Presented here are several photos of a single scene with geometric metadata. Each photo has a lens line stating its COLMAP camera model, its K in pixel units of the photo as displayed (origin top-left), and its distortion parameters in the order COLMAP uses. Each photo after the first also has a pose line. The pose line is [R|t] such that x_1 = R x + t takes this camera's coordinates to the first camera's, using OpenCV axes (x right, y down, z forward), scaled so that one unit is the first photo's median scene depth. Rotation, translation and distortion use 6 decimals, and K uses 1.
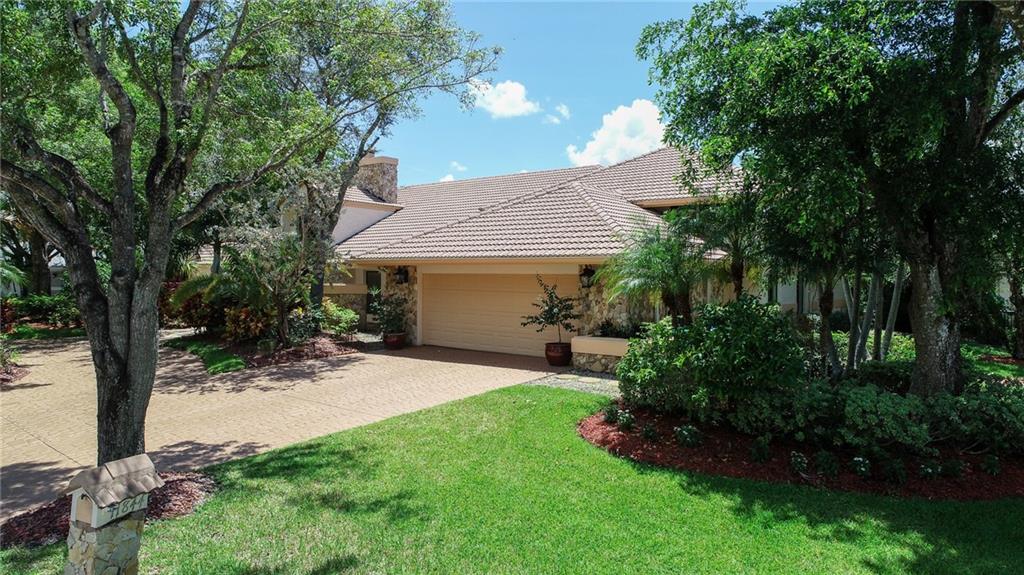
lens RADIAL K [[742.1, 0, 512.3], [0, 742.1, 288.5], [0, 0, 1]] dist [0.038898, -0.003157]
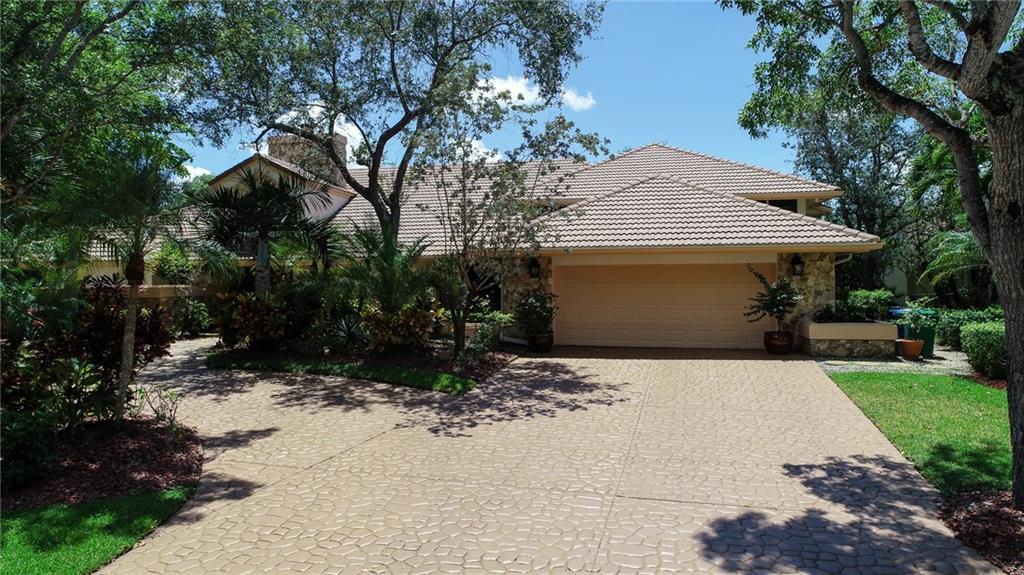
lens RADIAL K [[742.1, 0, 512.4], [0, 742.1, 284.7], [0, 0, 1]] dist [0.038898, -0.003157]
pose [[0.860426, -0.019676, 0.509196, -0.750690], [0.023081, 0.999734, -0.000370, 0.002424], [-0.509053, 0.012071, 0.860651, 0.317239]]
